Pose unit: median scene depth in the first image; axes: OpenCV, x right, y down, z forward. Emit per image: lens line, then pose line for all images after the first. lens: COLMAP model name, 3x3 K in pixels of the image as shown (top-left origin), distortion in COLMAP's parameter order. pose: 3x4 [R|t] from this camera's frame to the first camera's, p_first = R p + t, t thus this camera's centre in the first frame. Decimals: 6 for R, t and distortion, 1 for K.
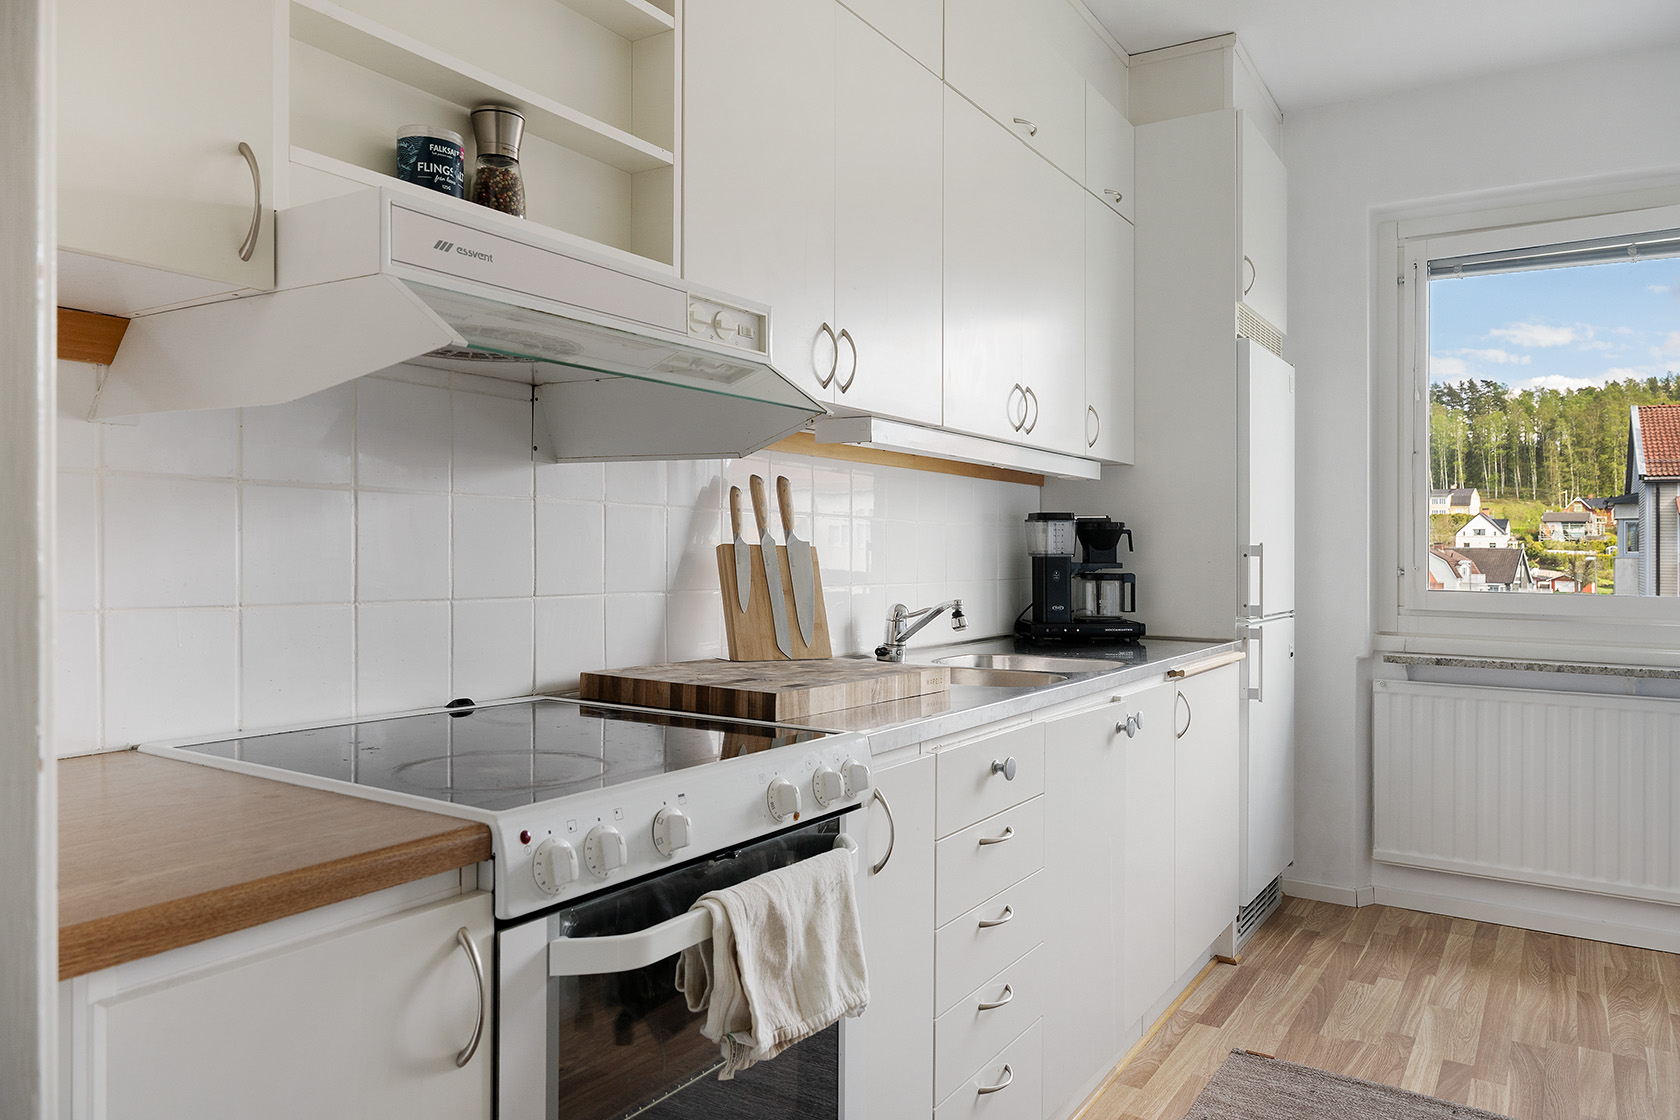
lens RADIAL K [[1146.8, 0, 850.2], [0, 1146.8, 572.5], [0, 0, 1]] dist [0.002206, -0.003950]
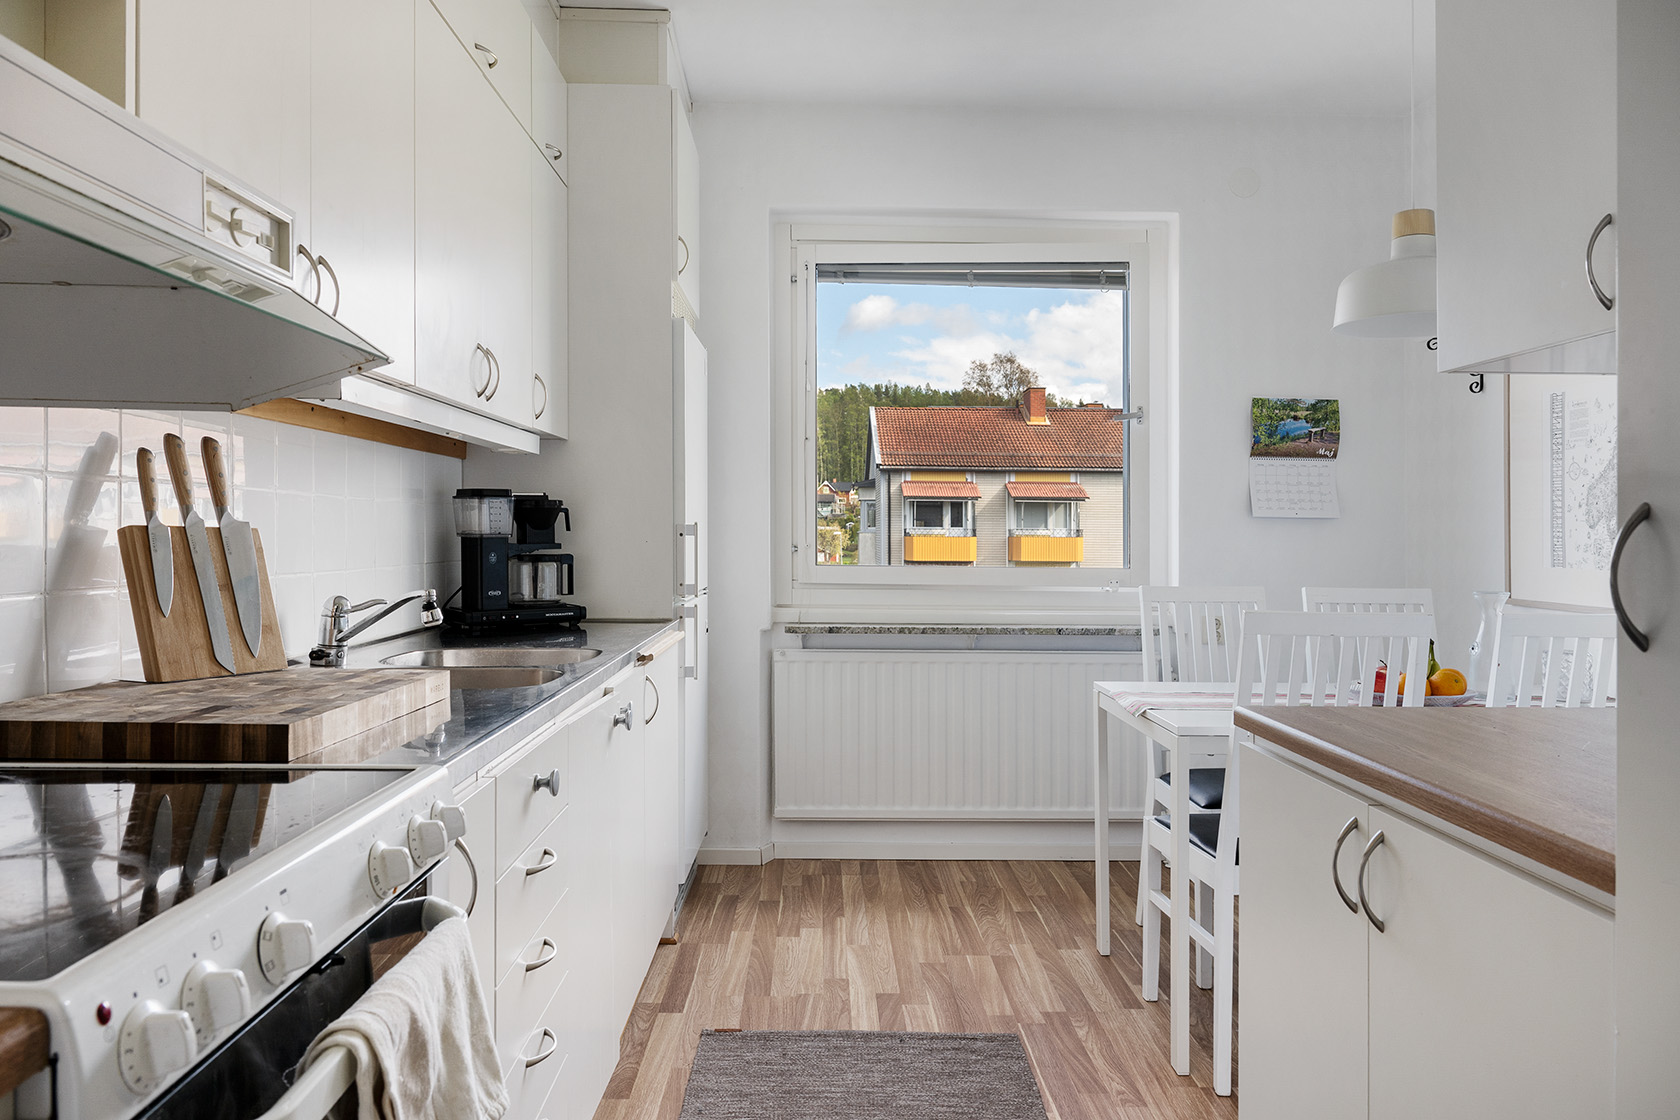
lens RADIAL K [[1146.8, 0, 853.3], [0, 1146.8, 549.0], [0, 0, 1]] dist [0.002206, -0.003950]
pose [[0.830570, -0.012753, 0.556768, -0.094901], [0.012627, 0.999912, 0.004067, -0.004808], [-0.556771, 0.003652, 0.830658, 0.088217]]
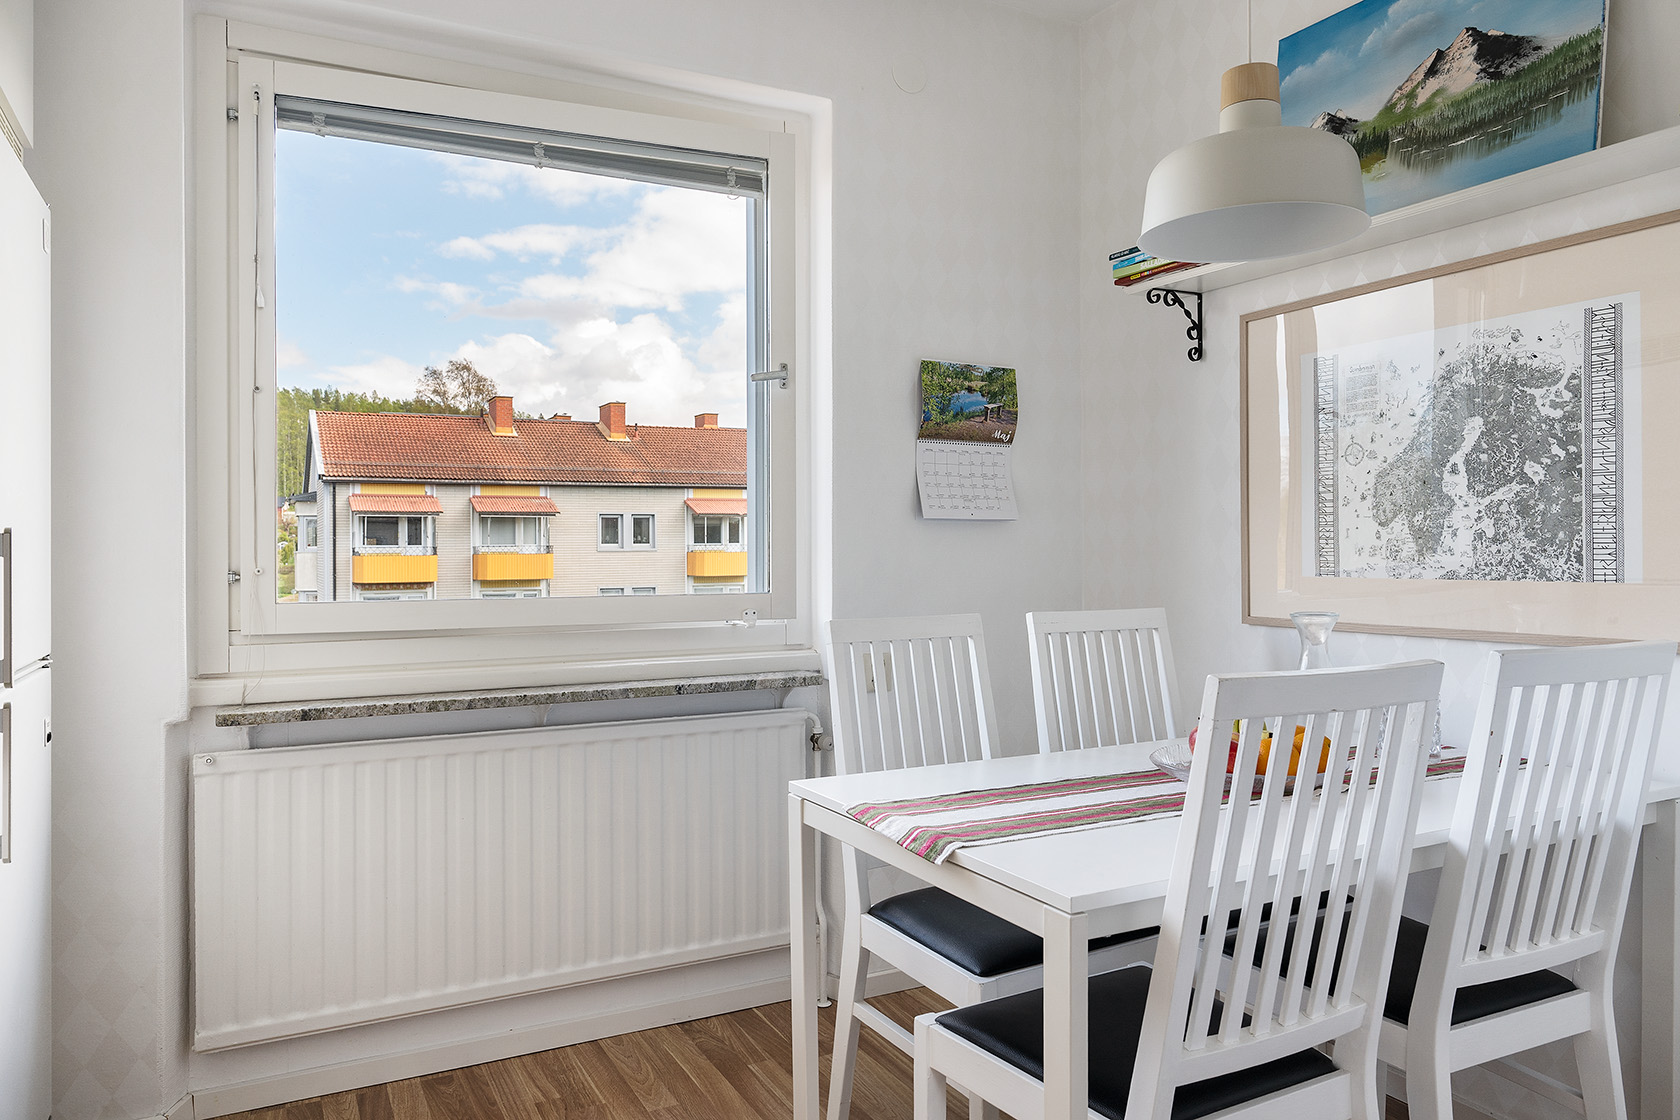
lens RADIAL K [[1146.8, 0, 833.8], [0, 1146.8, 517.0], [0, 0, 1]] dist [0.002206, -0.003950]
pose [[0.509257, 0.007958, 0.860577, 0.130779], [0.031382, 0.999121, -0.027810, -0.006807], [-0.860042, 0.041169, 0.508560, 0.491096]]
